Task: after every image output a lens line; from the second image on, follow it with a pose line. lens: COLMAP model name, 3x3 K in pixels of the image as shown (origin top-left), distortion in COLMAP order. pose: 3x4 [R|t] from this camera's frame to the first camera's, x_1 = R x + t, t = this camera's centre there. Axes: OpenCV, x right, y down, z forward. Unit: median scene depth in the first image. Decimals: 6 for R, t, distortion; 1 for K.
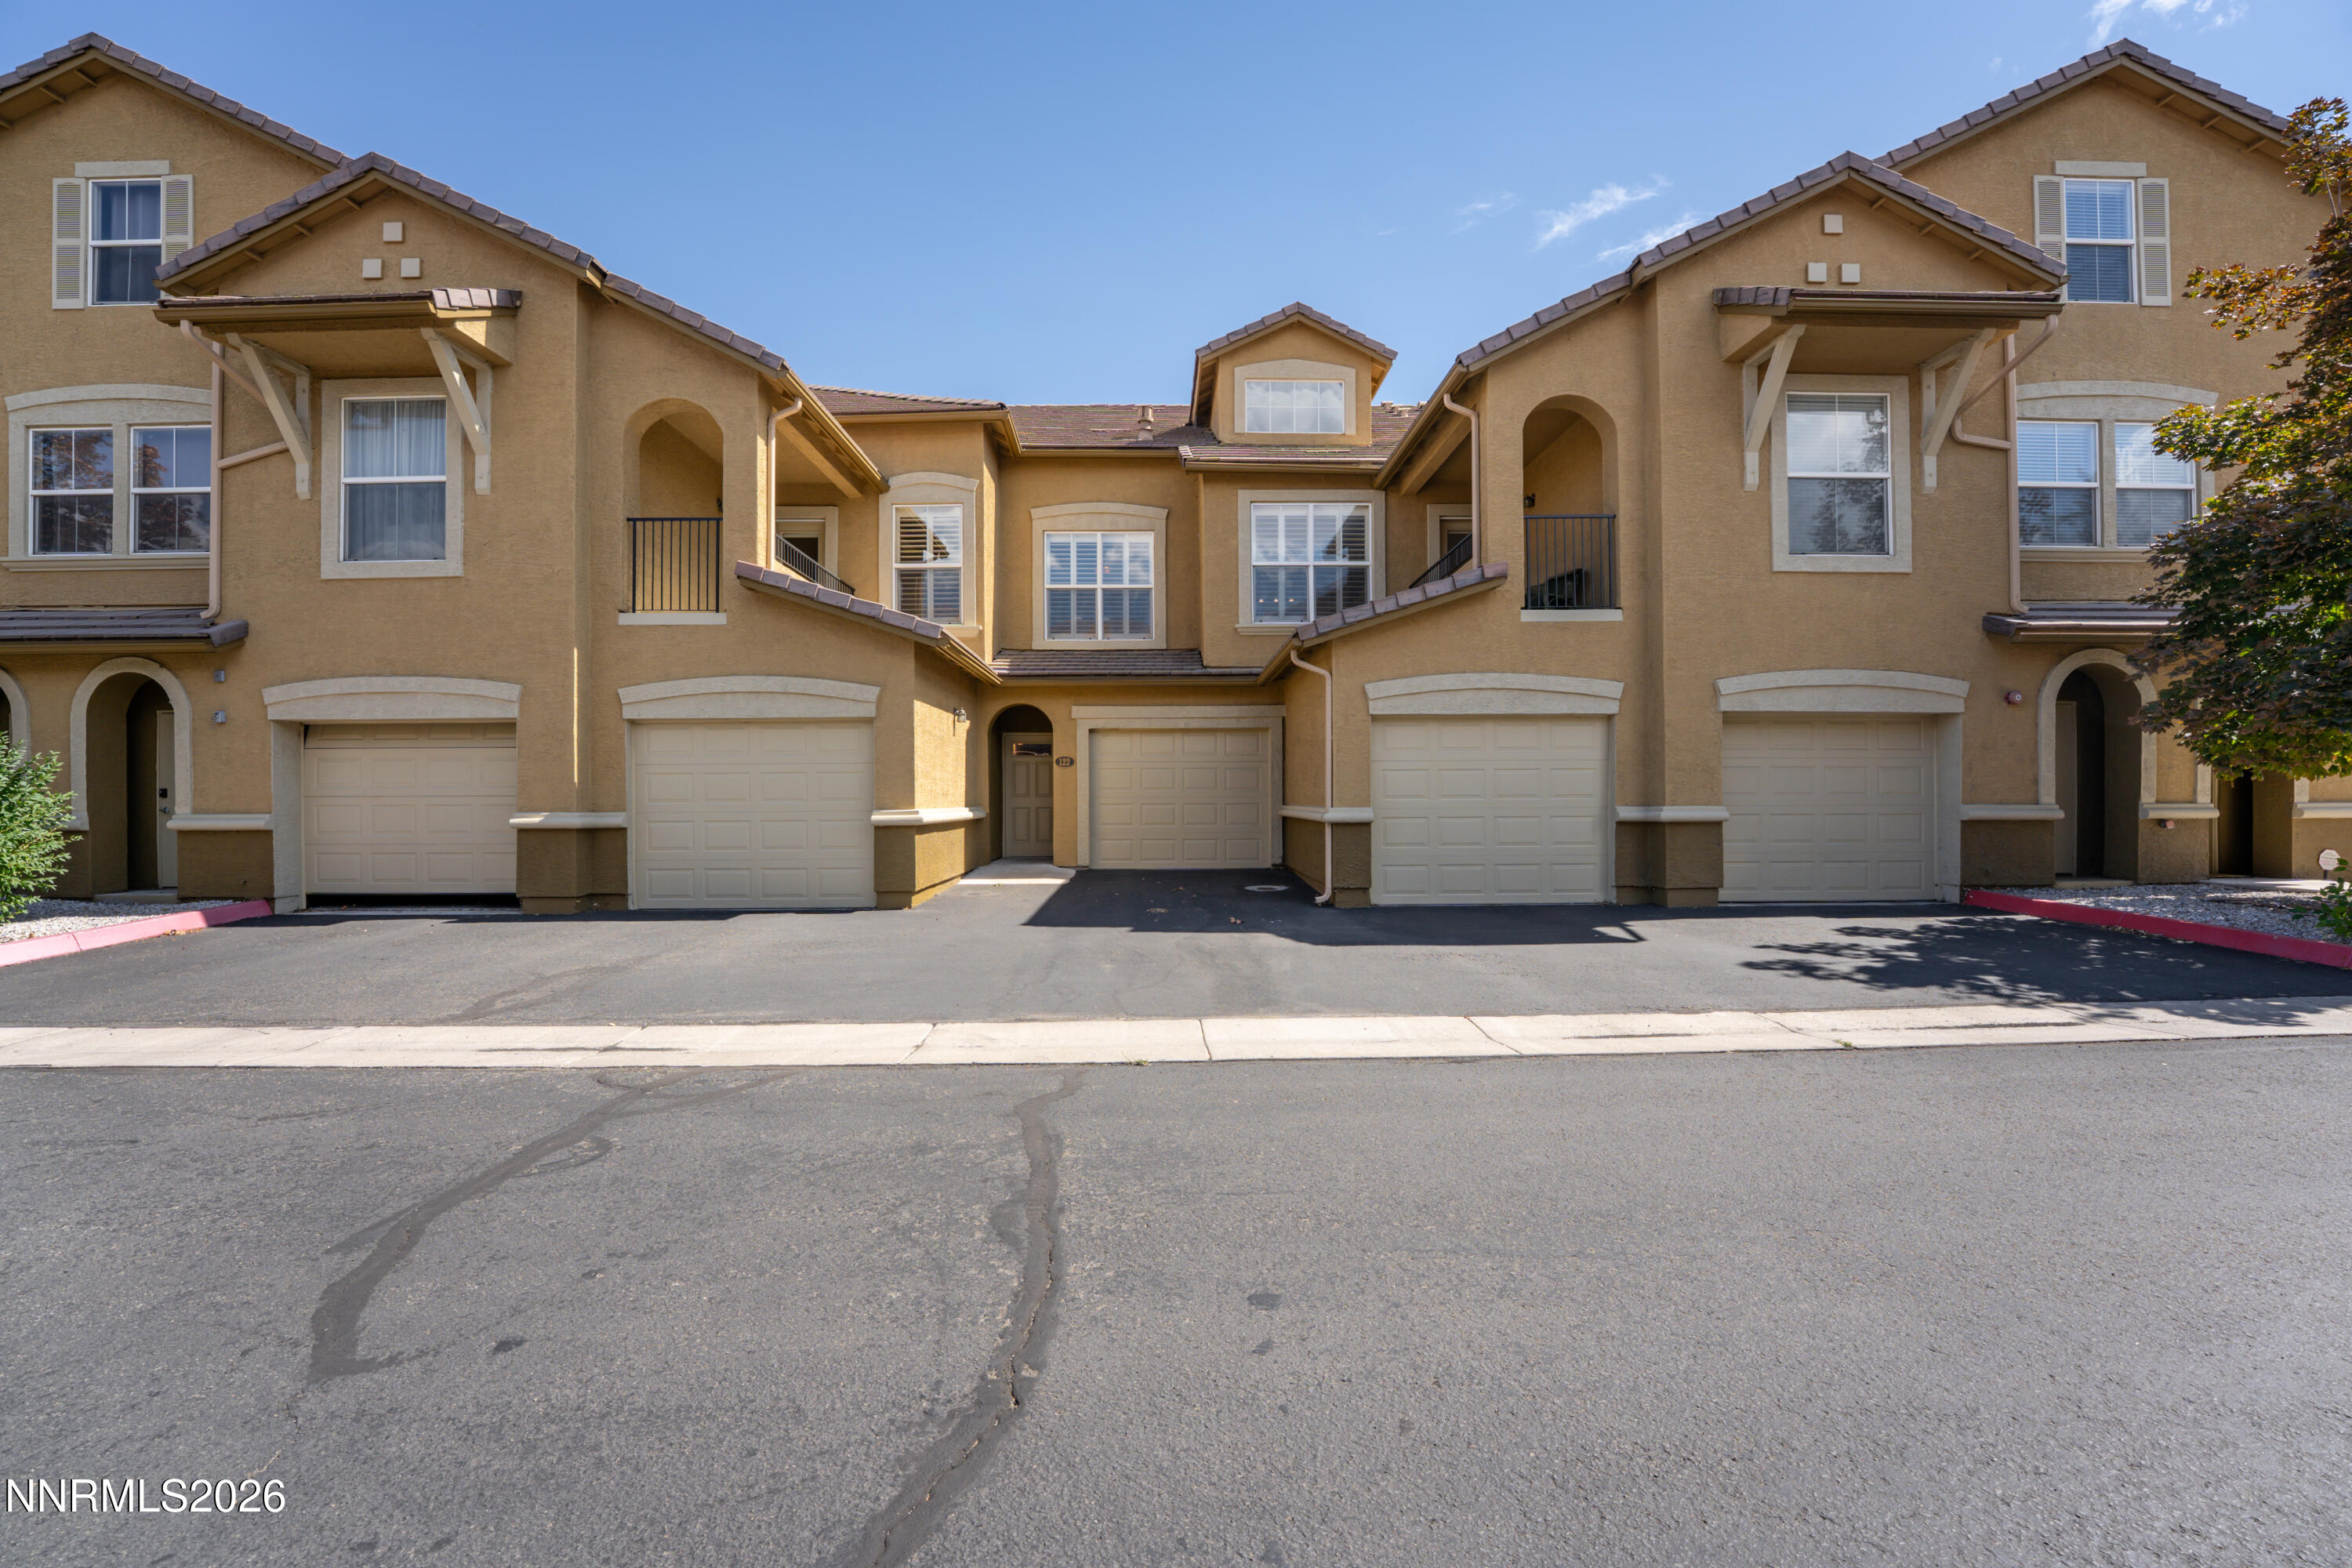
lens RADIAL K [[978.2, 0, 1149.6], [0, 978.2, 809.0], [0, 0, 1]] dist [-0.011468, -0.000456]
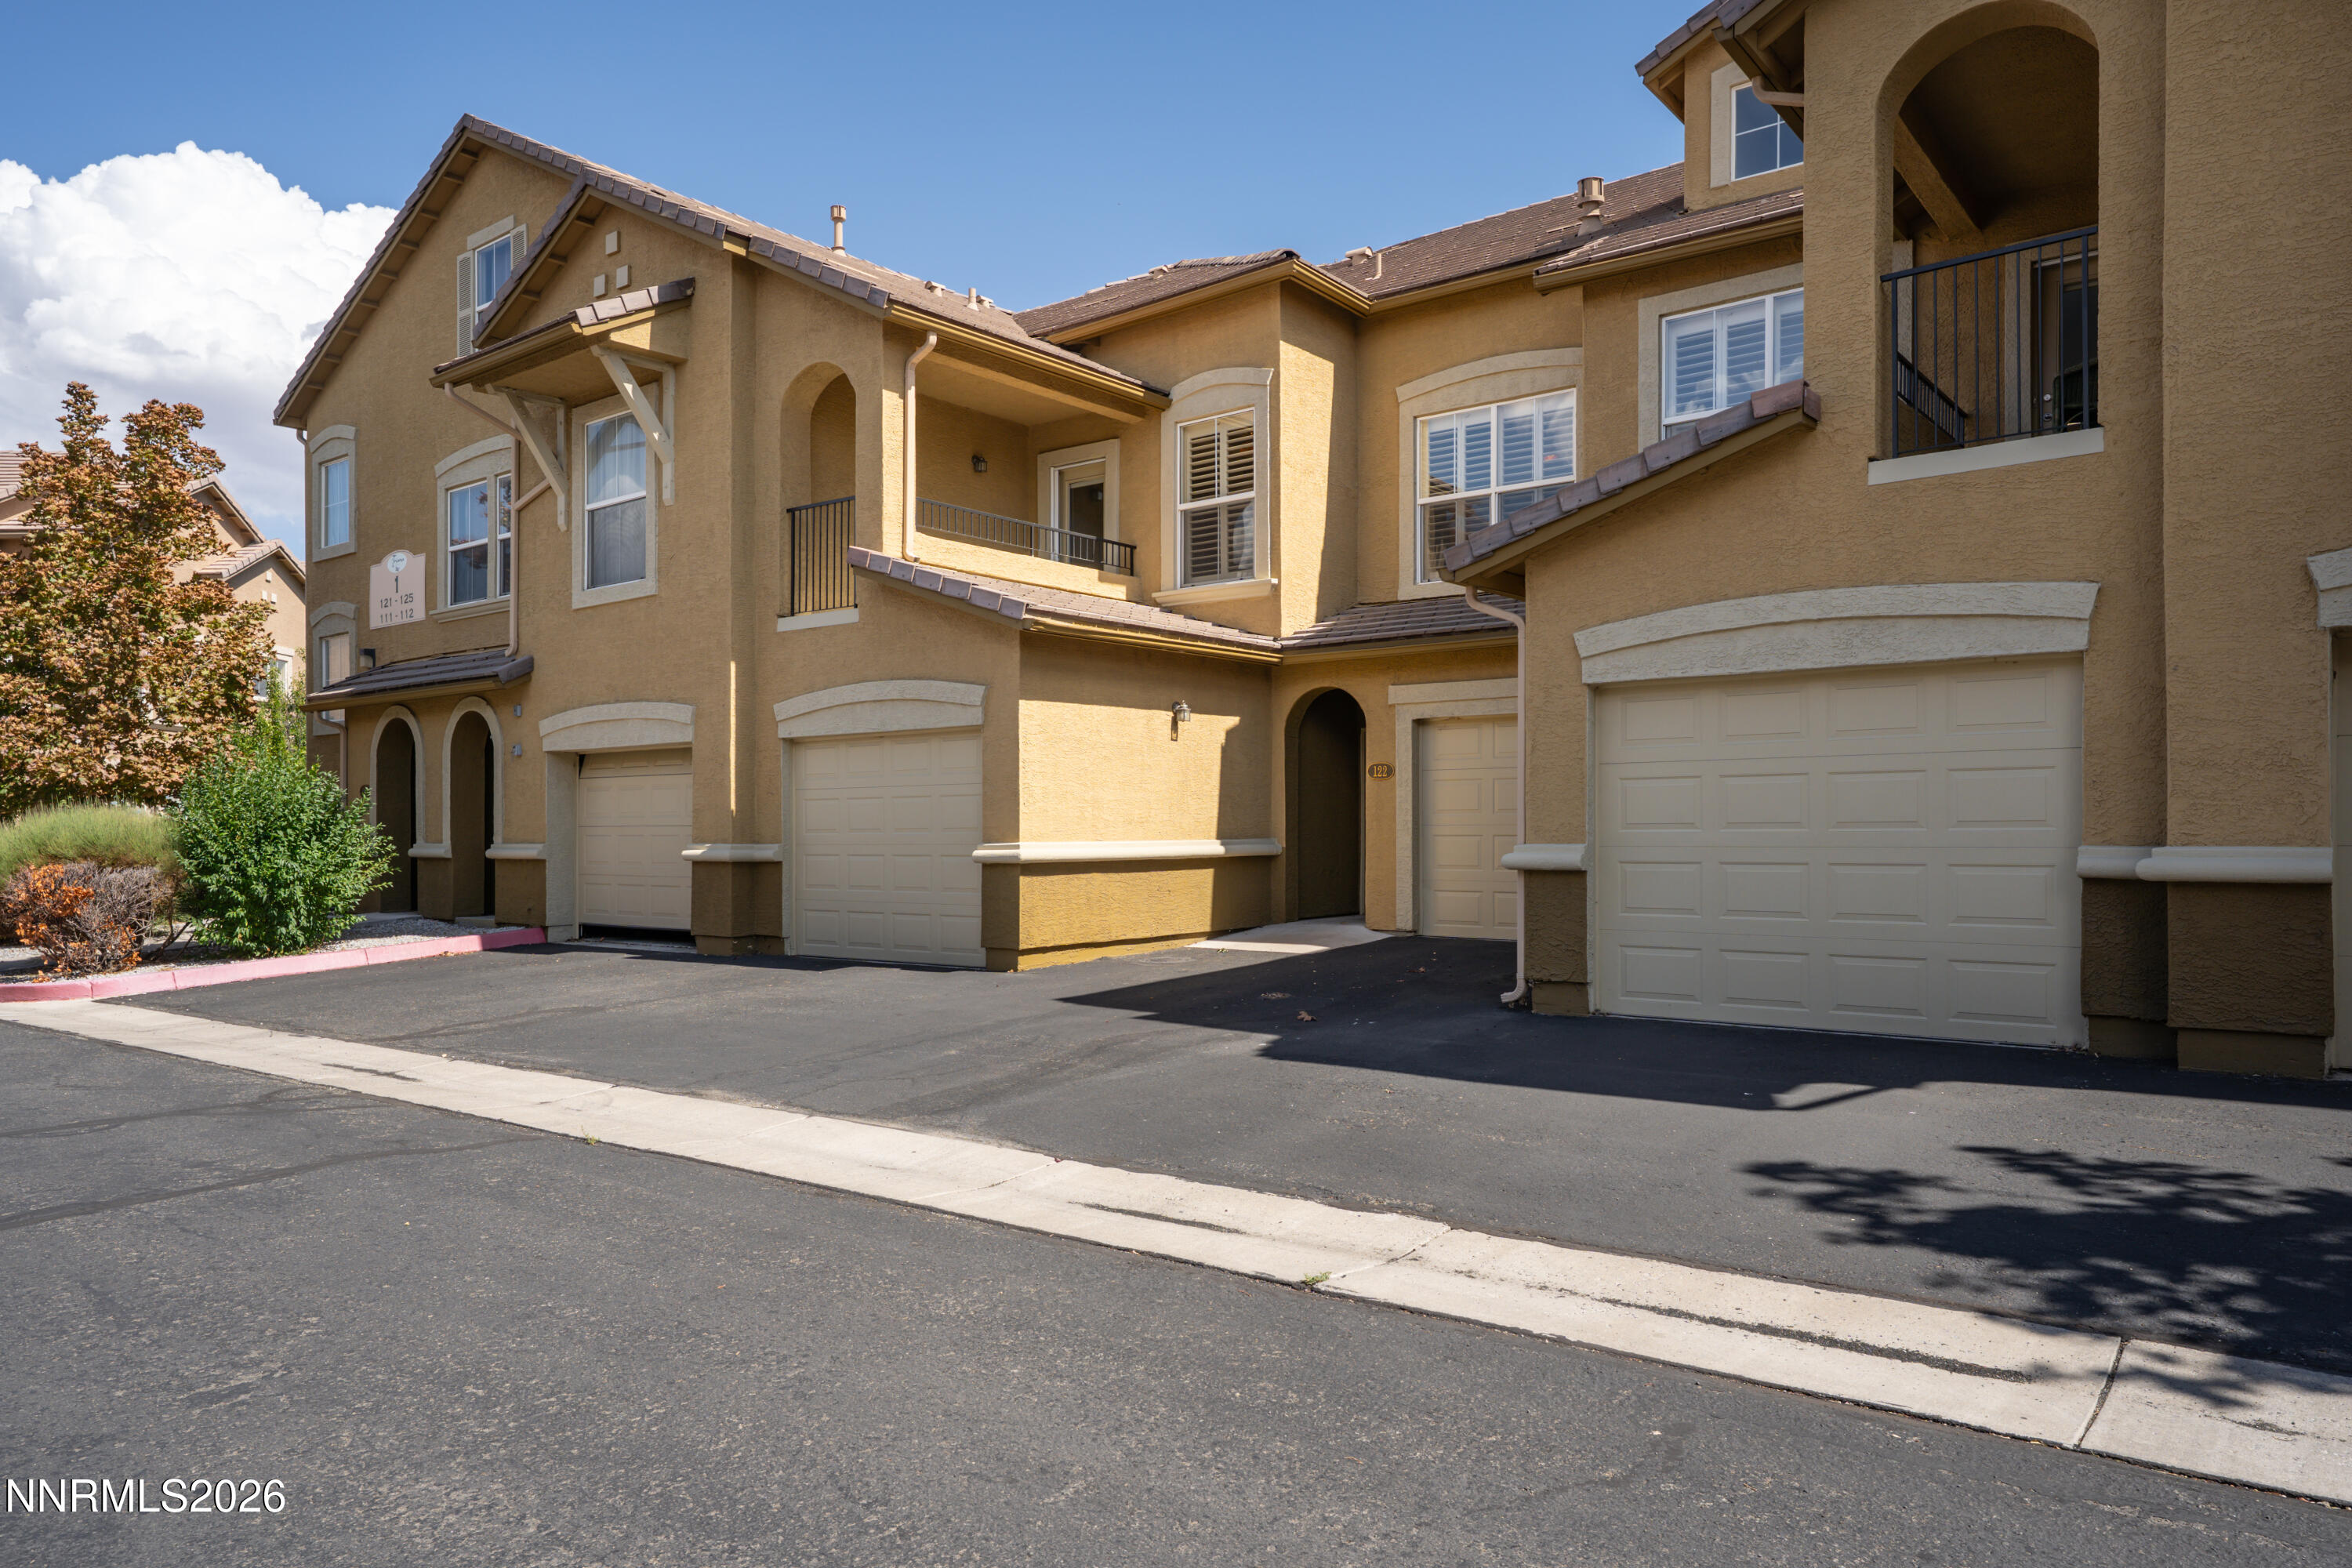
lens RADIAL K [[1536.9, 0, 1131.2], [0, 1536.9, 818.6], [0, 0, 1]] dist [0.047873, -0.000150]
pose [[0.779069, -0.003914, -0.626926, 0.589440], [-0.003773, 0.999933, -0.010932, -0.005637], [0.626926, 0.010883, 0.779002, 0.116553]]
